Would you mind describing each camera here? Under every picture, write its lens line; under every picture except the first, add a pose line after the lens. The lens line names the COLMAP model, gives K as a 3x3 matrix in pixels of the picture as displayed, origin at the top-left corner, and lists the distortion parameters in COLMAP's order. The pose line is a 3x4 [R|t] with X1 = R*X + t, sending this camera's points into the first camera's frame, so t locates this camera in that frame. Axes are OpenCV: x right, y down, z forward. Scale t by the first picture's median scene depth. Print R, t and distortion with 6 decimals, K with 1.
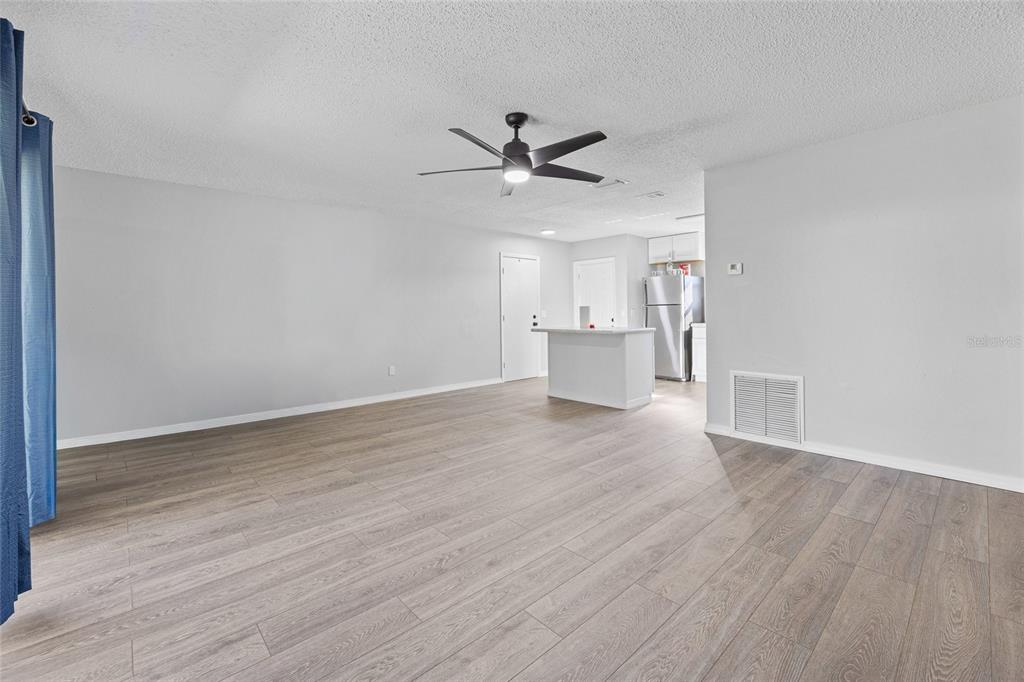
lens RADIAL K [[432.4, 0, 513.5], [0, 432.4, 312.2], [0, 0, 1]] dist [-0.015064, -0.000021]
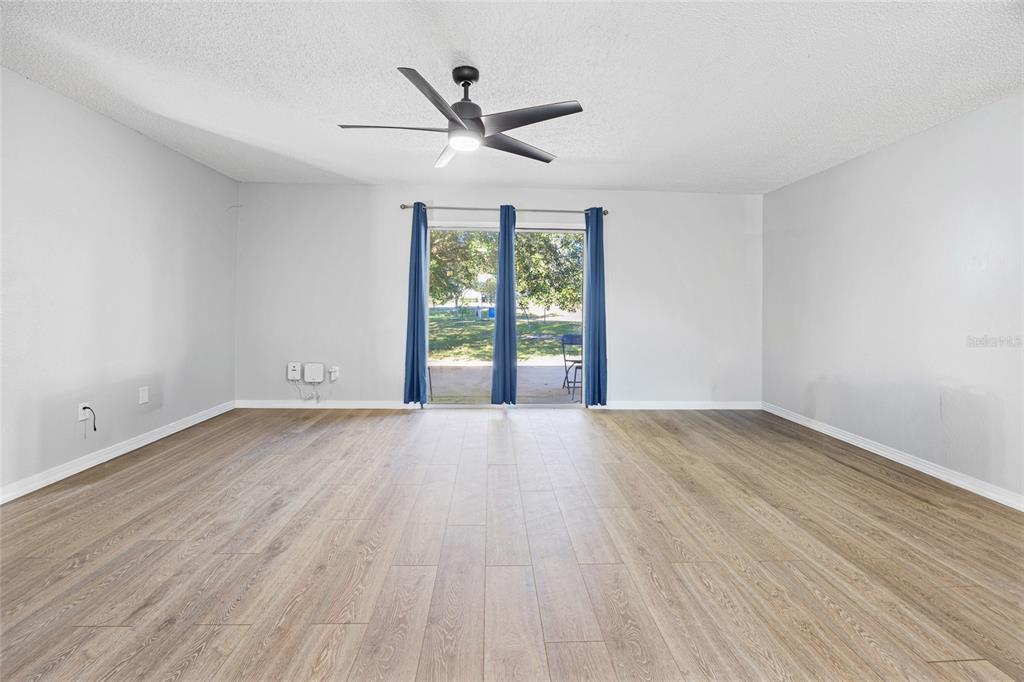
lens RADIAL K [[436.0, 0, 507.2], [0, 436.0, 303.6], [0, 0, 1]] dist [-0.011390, 0.000077]
pose [[-0.642794, 0.000676, -0.766039, 0.604698], [-0.006653, 0.999957, 0.006464, -0.008503], [0.766010, 0.009251, -0.642762, 1.610841]]
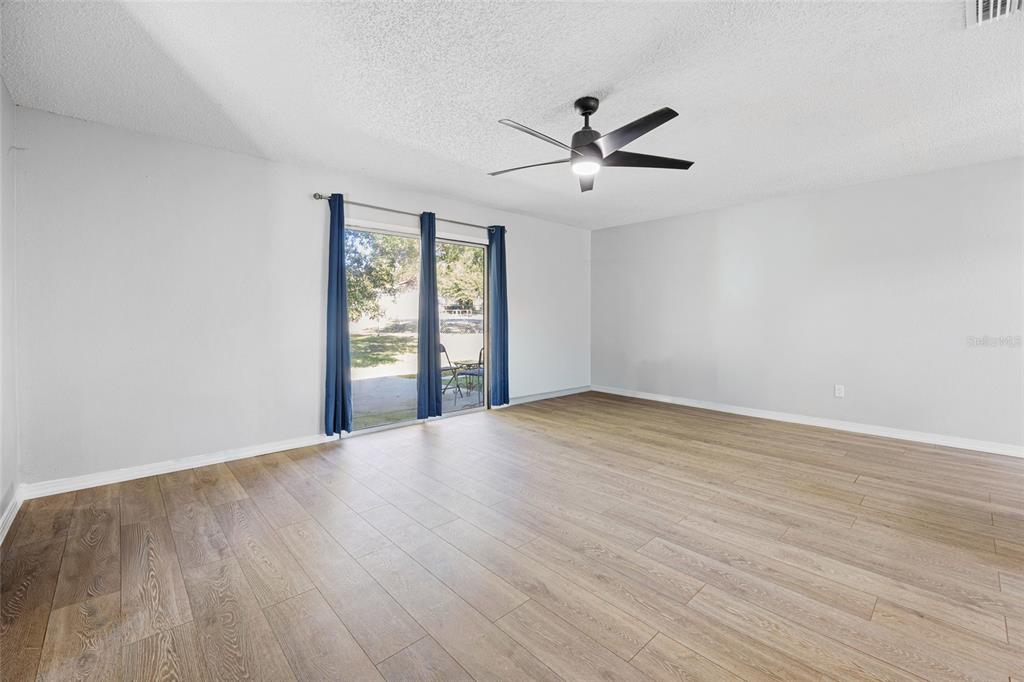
lens RADIAL K [[432.4, 0, 513.5], [0, 432.4, 312.2], [0, 0, 1]] dist [-0.015064, -0.000021]
pose [[0.013076, 0.004399, -0.999905, 0.937092], [-0.002375, 0.999988, 0.004369, -0.011191], [0.999912, 0.002317, 0.013086, 0.834093]]
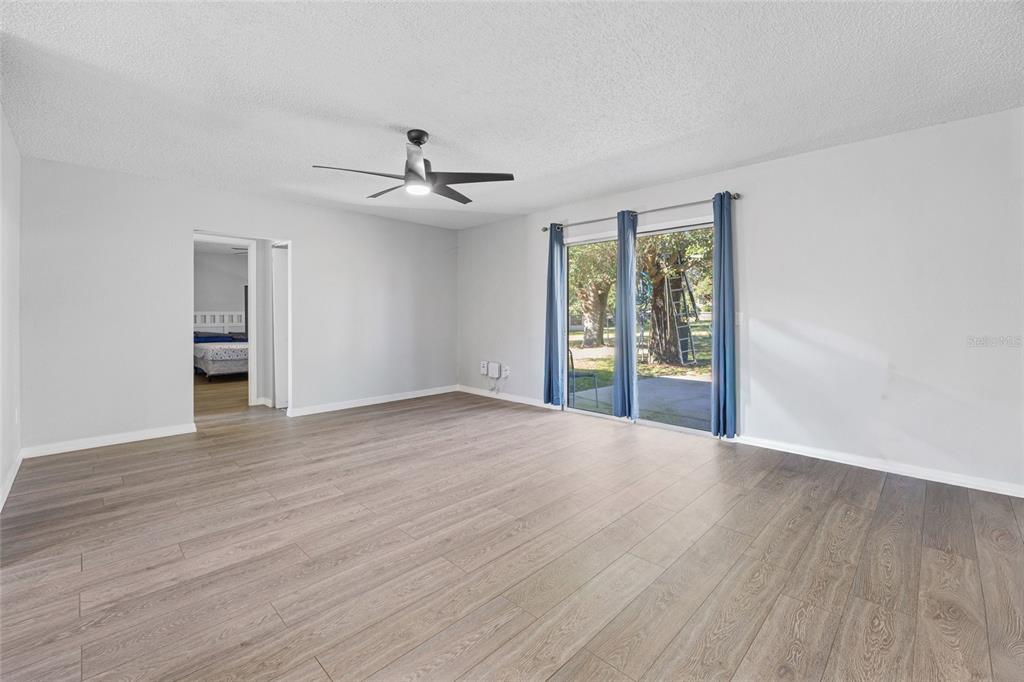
lens RADIAL K [[432.4, 0, 513.5], [0, 432.4, 312.2], [0, 0, 1]] dist [-0.015064, -0.000021]
pose [[-0.998425, 0.016511, -0.053621, -0.172107], [0.016819, 0.999845, -0.005300, 0.000465], [0.053525, -0.006193, -0.998547, 2.099639]]
